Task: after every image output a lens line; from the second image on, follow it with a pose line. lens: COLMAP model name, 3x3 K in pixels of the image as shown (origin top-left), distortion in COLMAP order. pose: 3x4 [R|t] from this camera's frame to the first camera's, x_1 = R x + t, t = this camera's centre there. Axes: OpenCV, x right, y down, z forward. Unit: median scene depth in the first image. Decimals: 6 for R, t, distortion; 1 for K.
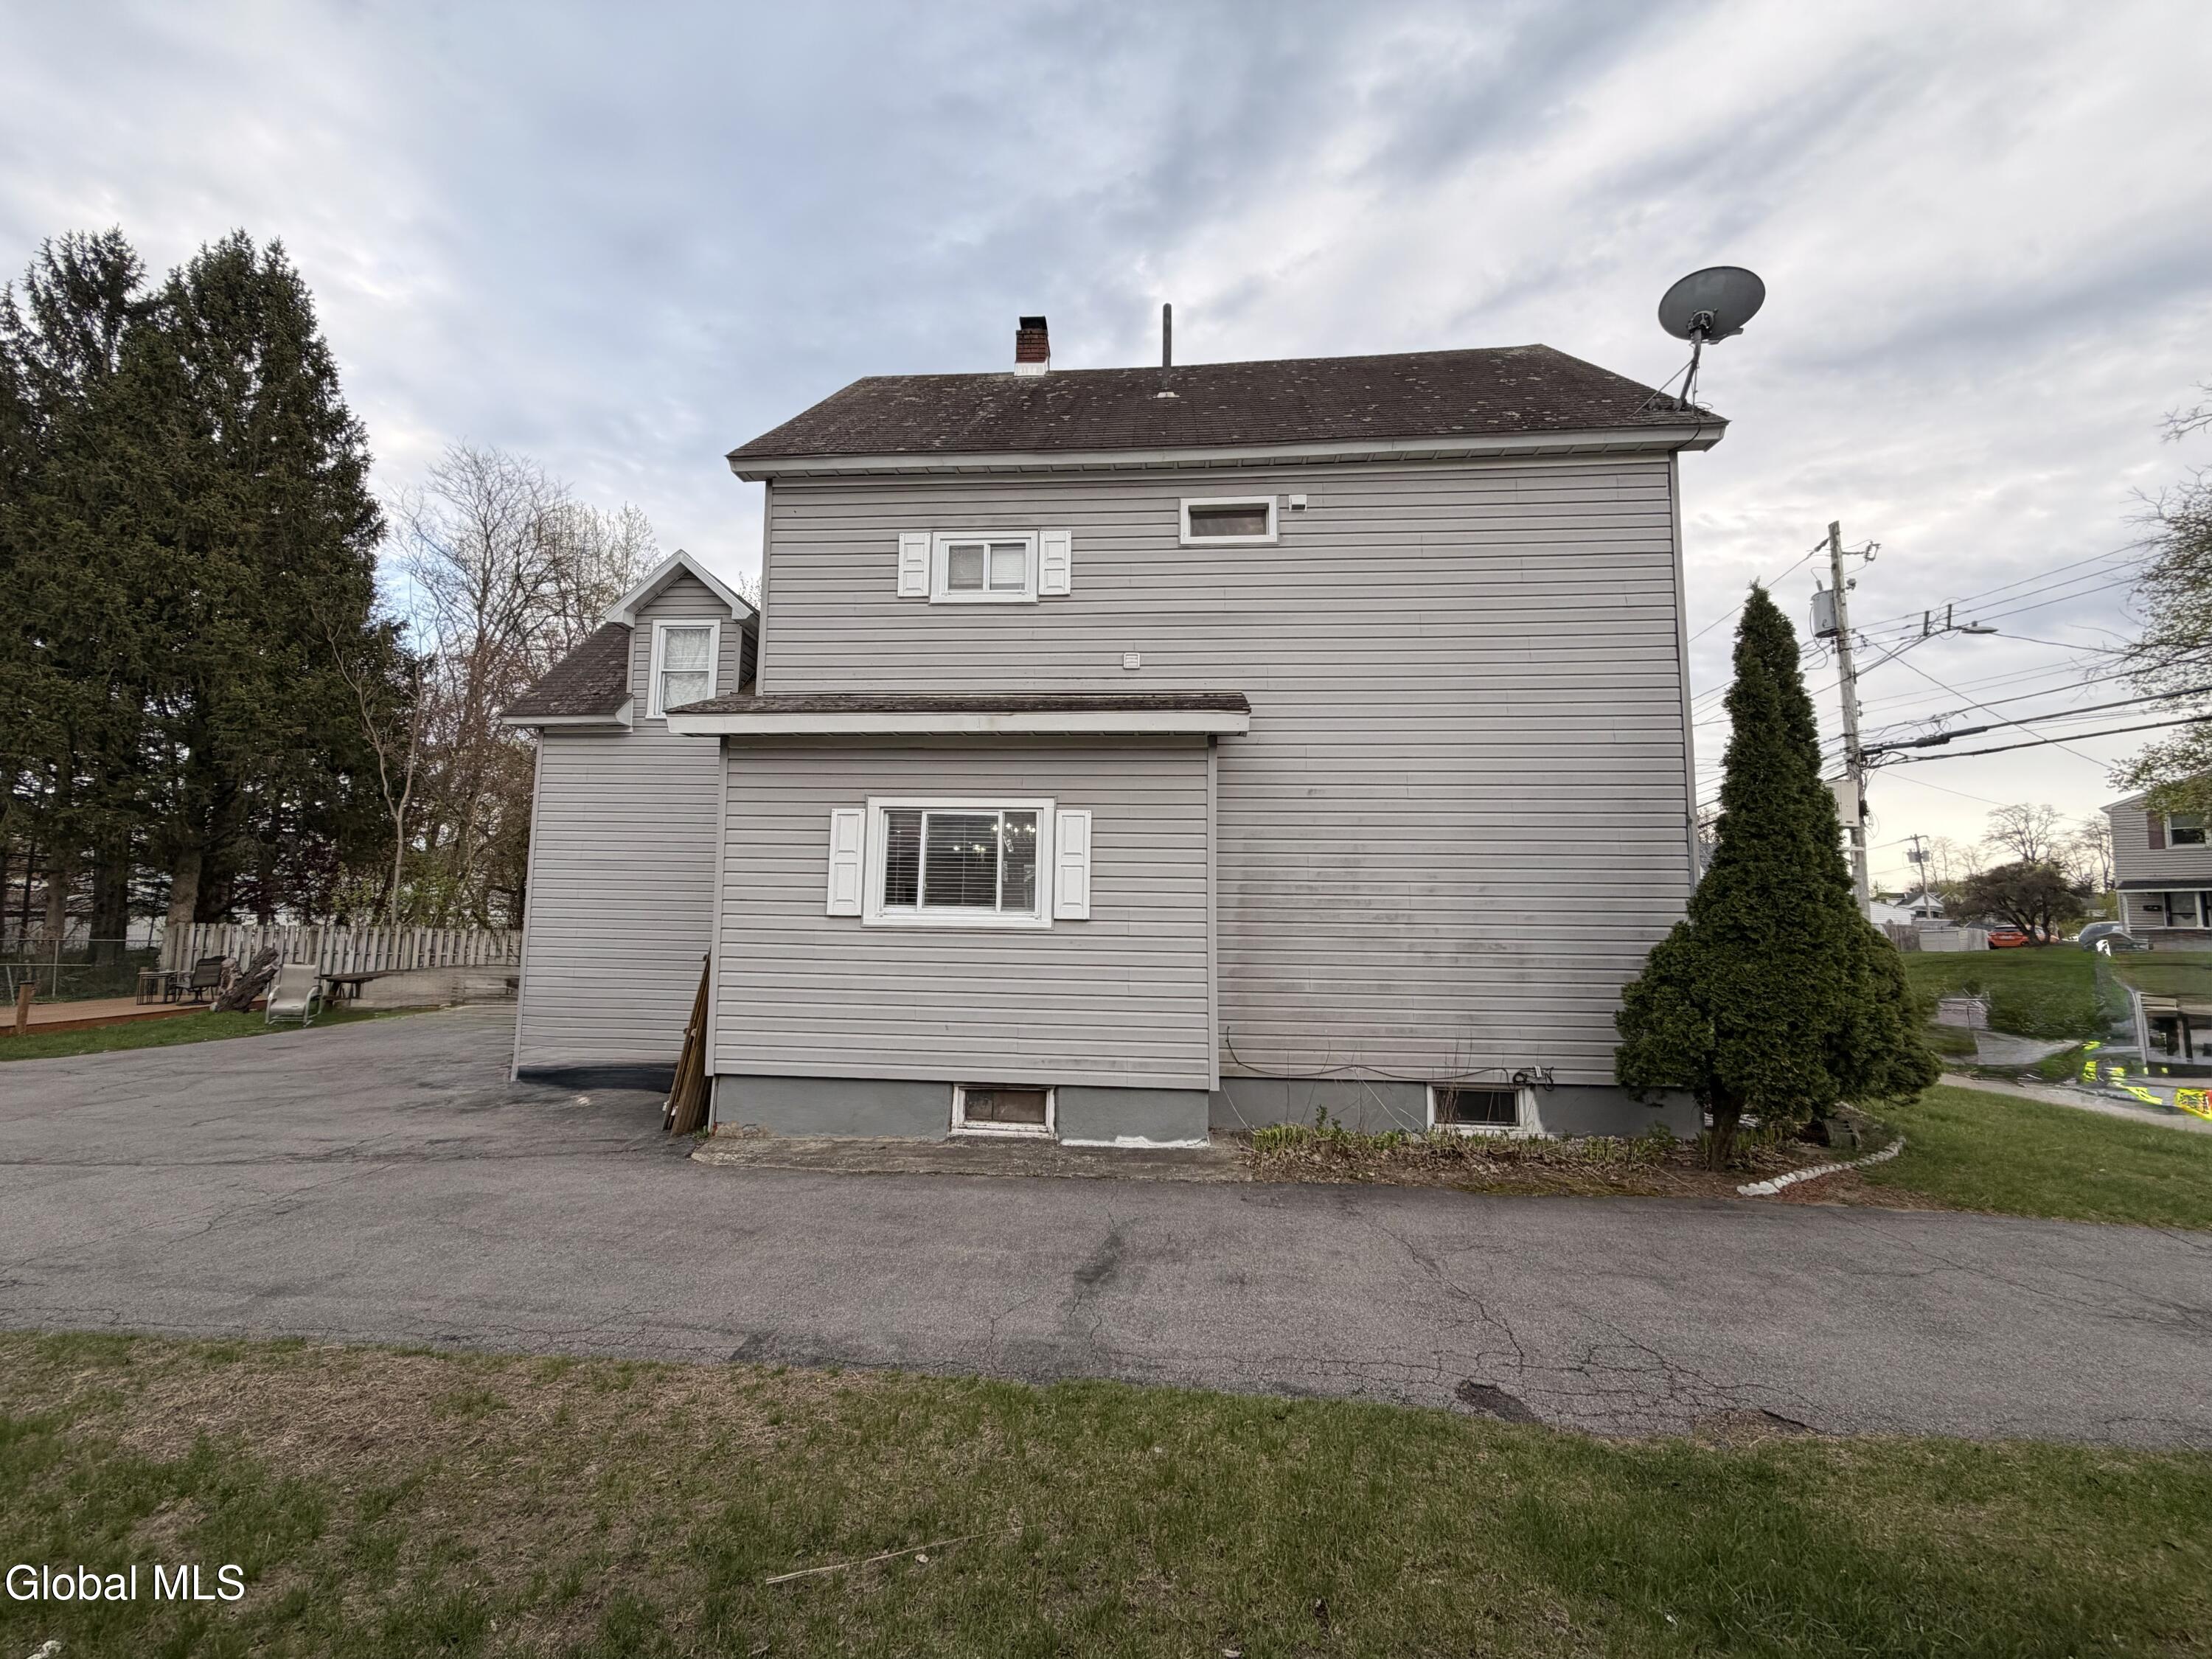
lens RADIAL K [[875.2, 0, 1099.8], [0, 875.2, 837.6], [0, 0, 1]] dist [0.000319, 0.000573]
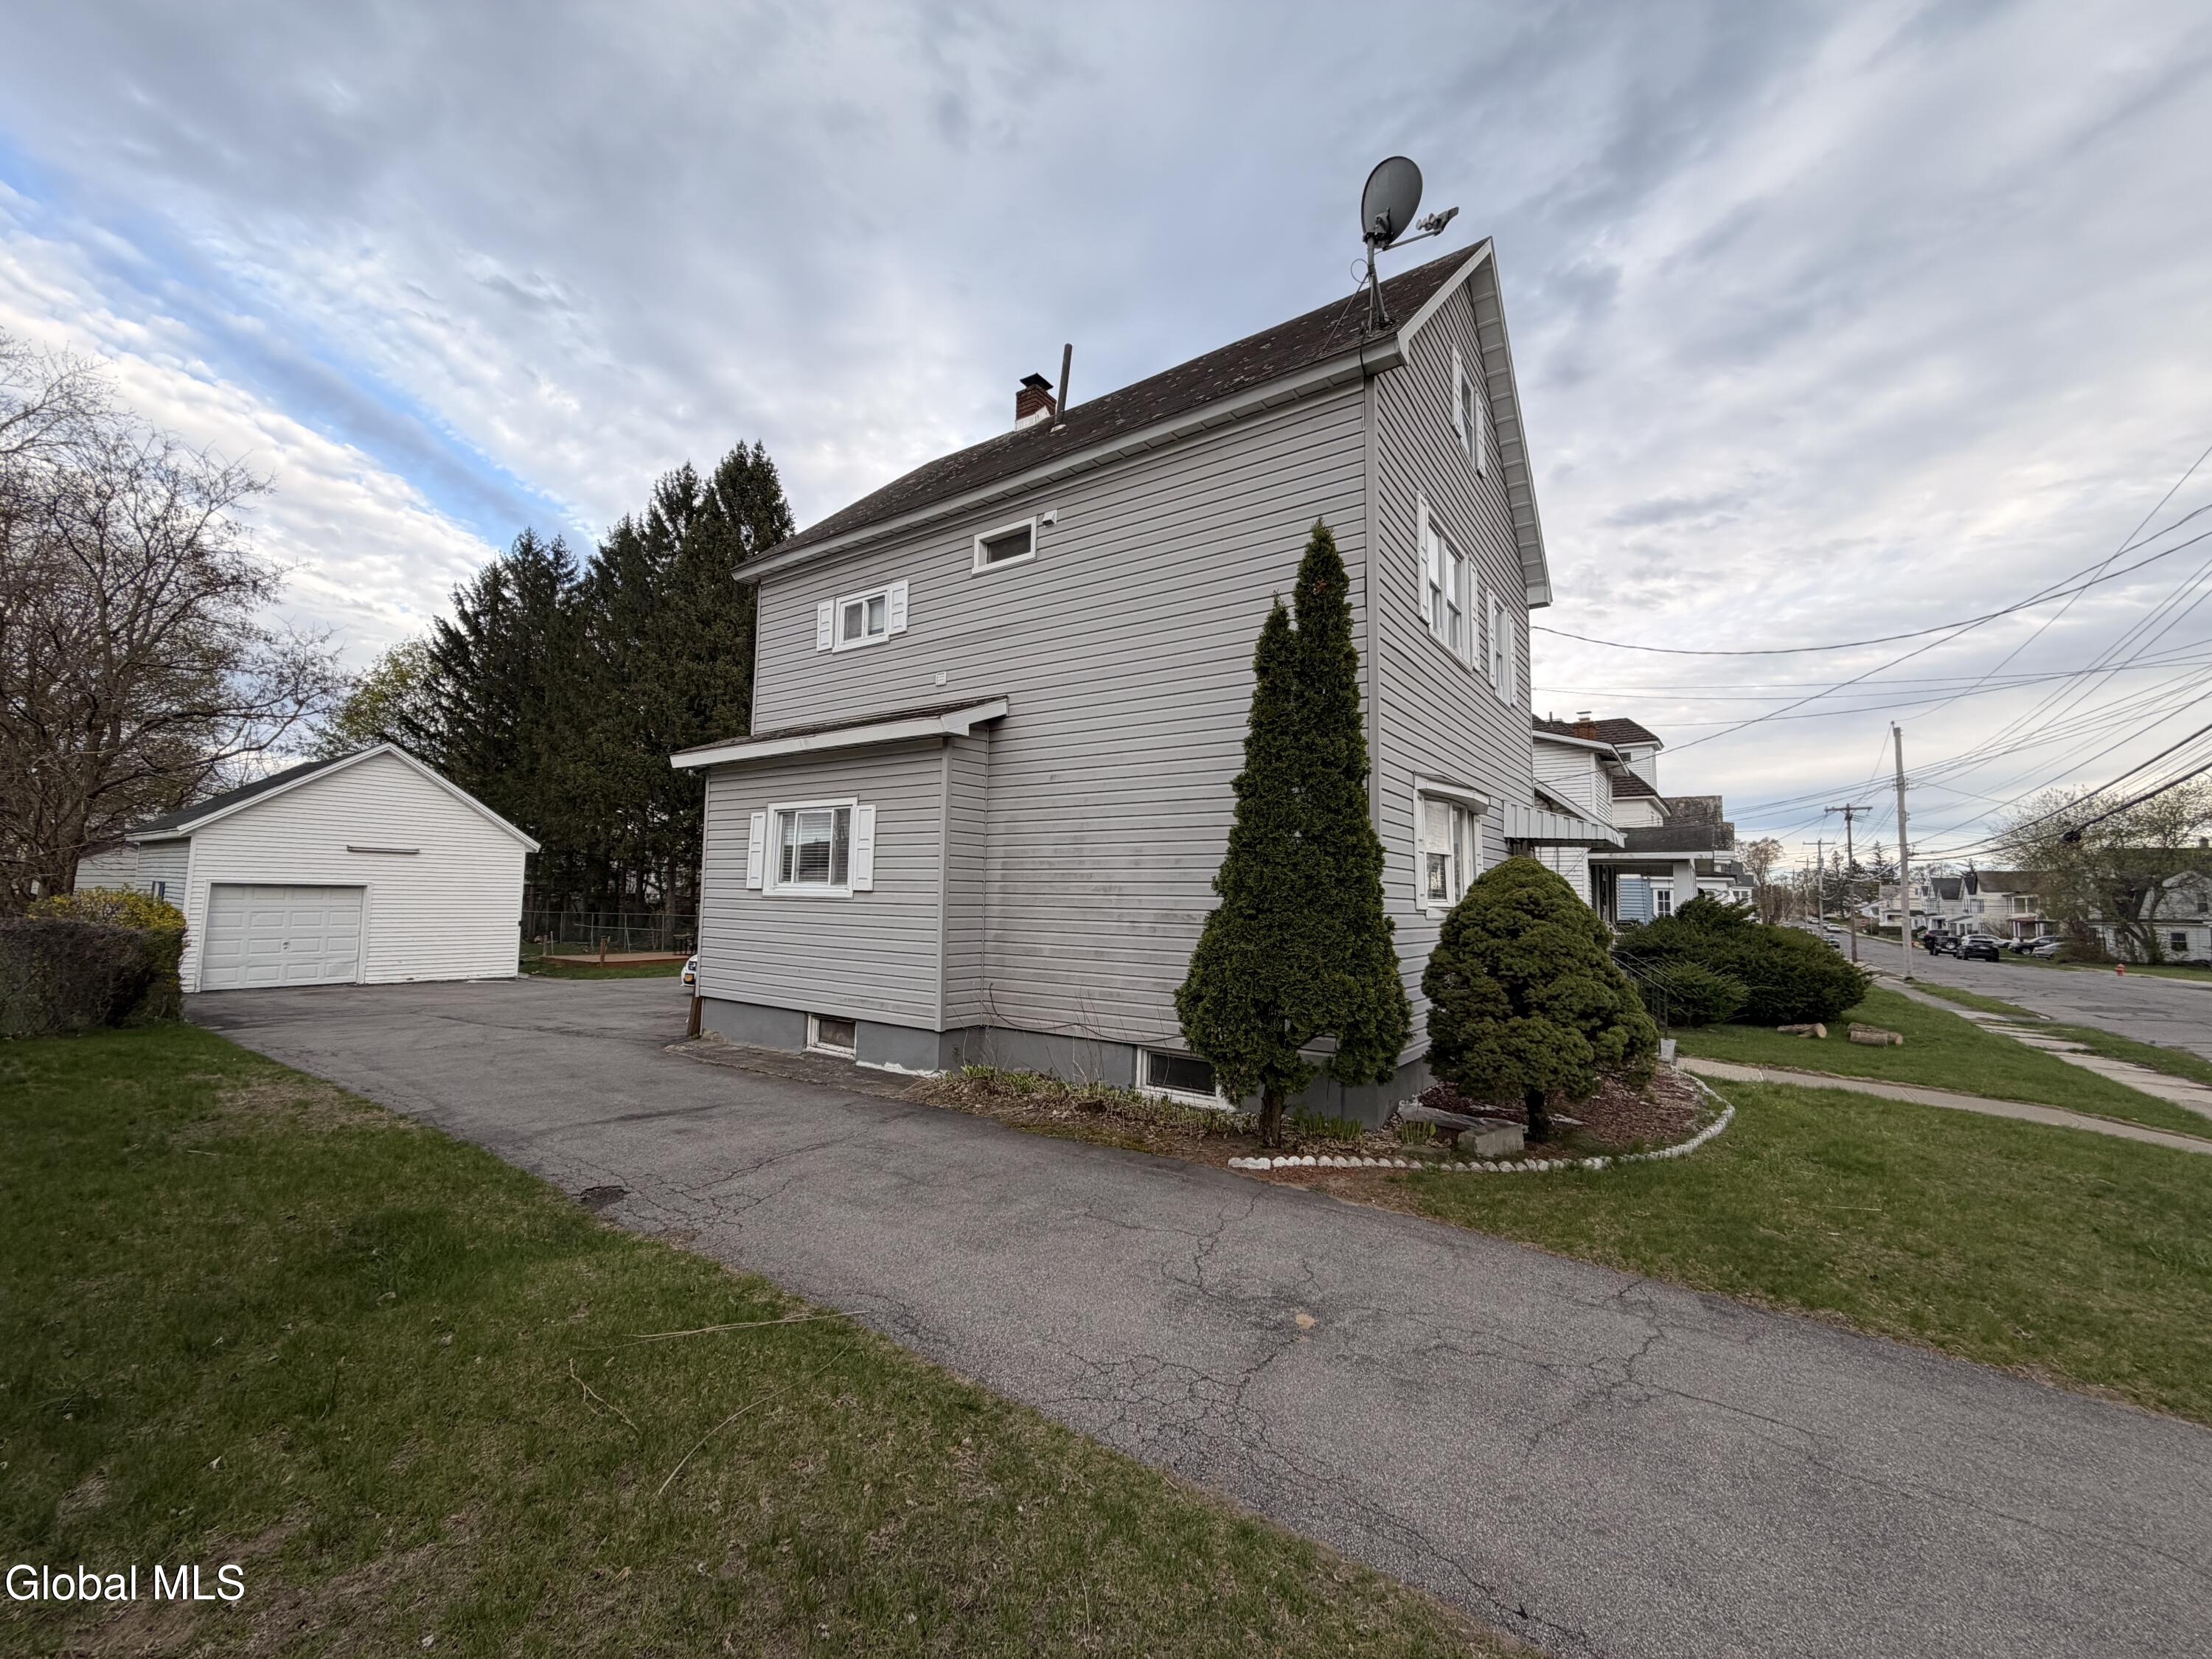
lens RADIAL K [[875.2, 0, 1098.3], [0, 875.2, 836.9], [0, 0, 1]] dist [0.000319, 0.000573]
pose [[0.859225, -0.033489, -0.510500, 0.605669], [0.035164, 0.999361, -0.006374, 0.023159], [0.510387, -0.012475, 0.859854, 0.049481]]
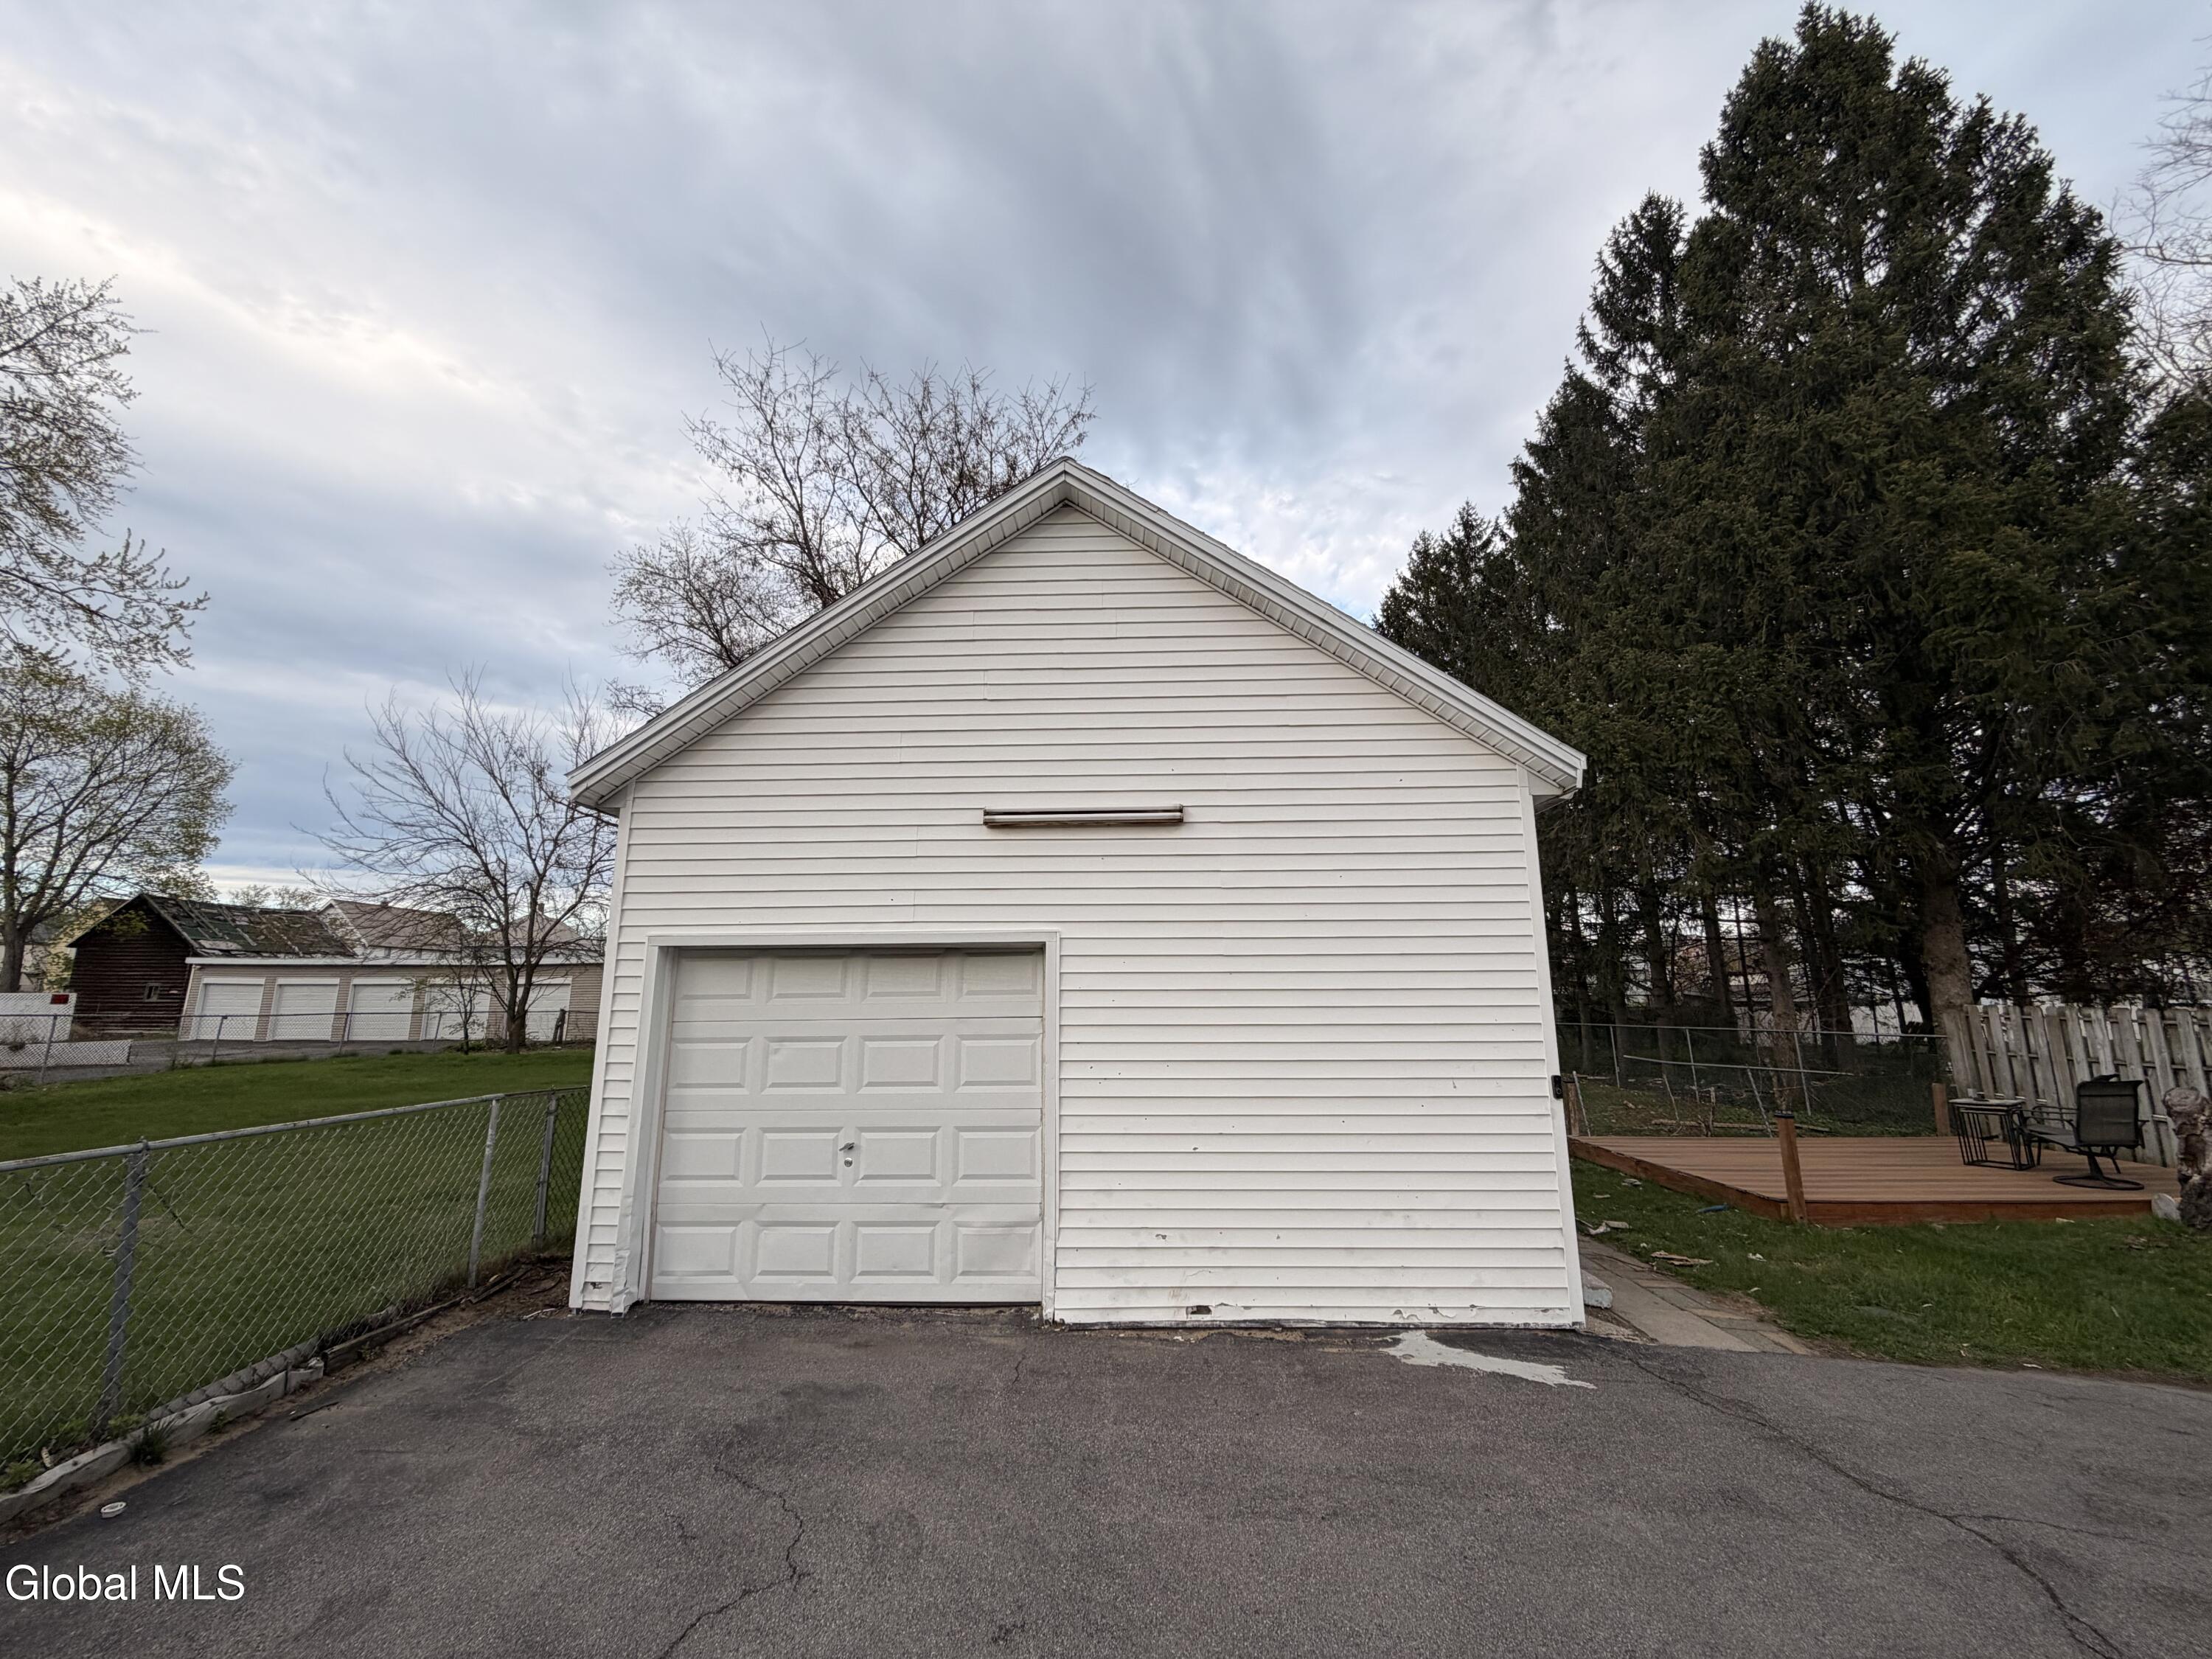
lens RADIAL K [[875.2, 0, 1097.0], [0, 875.2, 836.5], [0, 0, 1]] dist [0.000319, 0.000573]
pose [[0.054831, -0.196833, -0.978903, -0.932601], [0.088906, 0.977446, -0.191561, 0.091844], [0.994530, -0.076527, 0.071094, 0.754454]]
